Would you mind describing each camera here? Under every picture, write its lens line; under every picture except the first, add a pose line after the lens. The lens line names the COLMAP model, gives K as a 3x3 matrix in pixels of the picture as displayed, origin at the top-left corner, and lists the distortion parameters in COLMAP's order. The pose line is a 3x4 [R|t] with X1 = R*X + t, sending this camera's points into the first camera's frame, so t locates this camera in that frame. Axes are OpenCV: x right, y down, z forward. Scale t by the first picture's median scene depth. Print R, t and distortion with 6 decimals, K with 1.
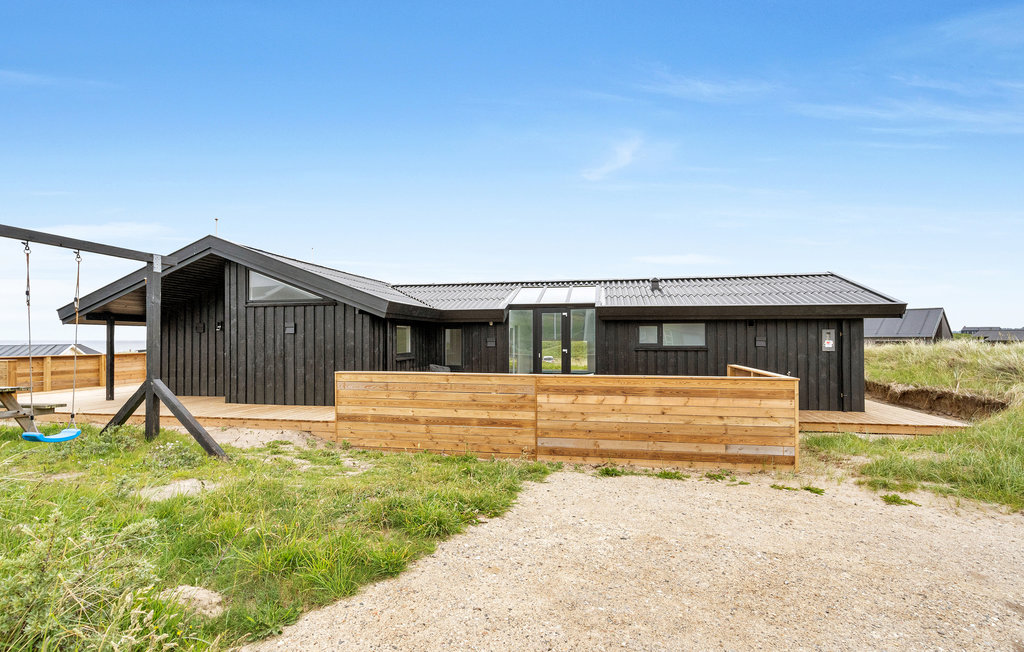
lens RADIAL K [[484.1, 0, 510.9], [0, 484.1, 328.9], [0, 0, 1]] dist [-0.001729, -0.000089]
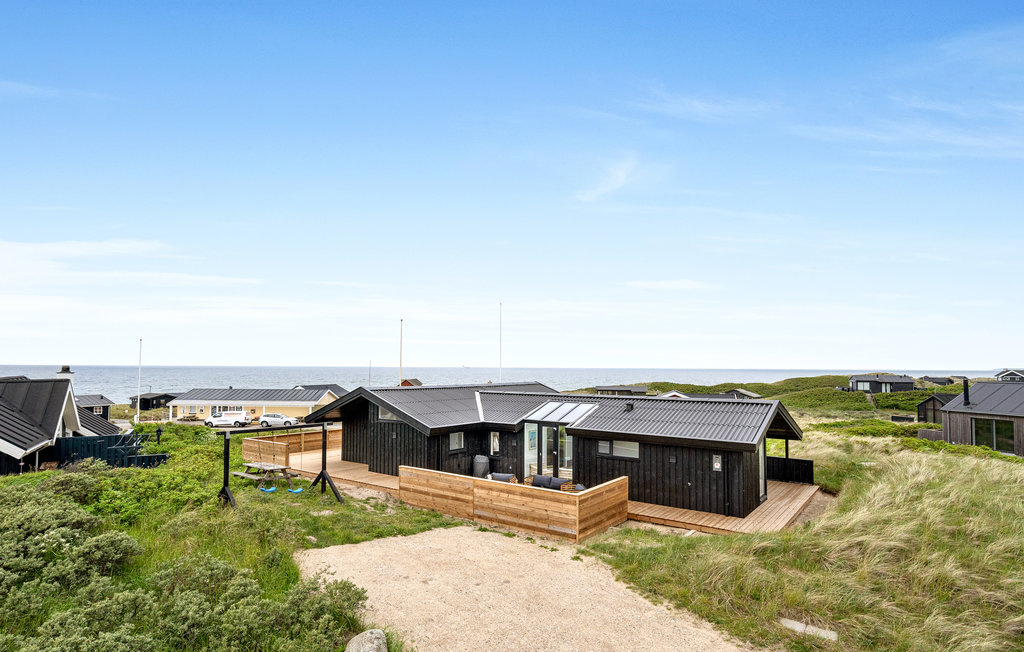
lens RADIAL K [[568.7, 0, 511.5], [0, 568.7, 329.6], [0, 0, 1]] dist [0.000014, 0.000023]
pose [[0.903978, -0.013057, -0.427379, 1.247608], [-0.005265, 0.999118, -0.041661, -0.439874], [0.427546, 0.039910, 0.903112, -1.149724]]
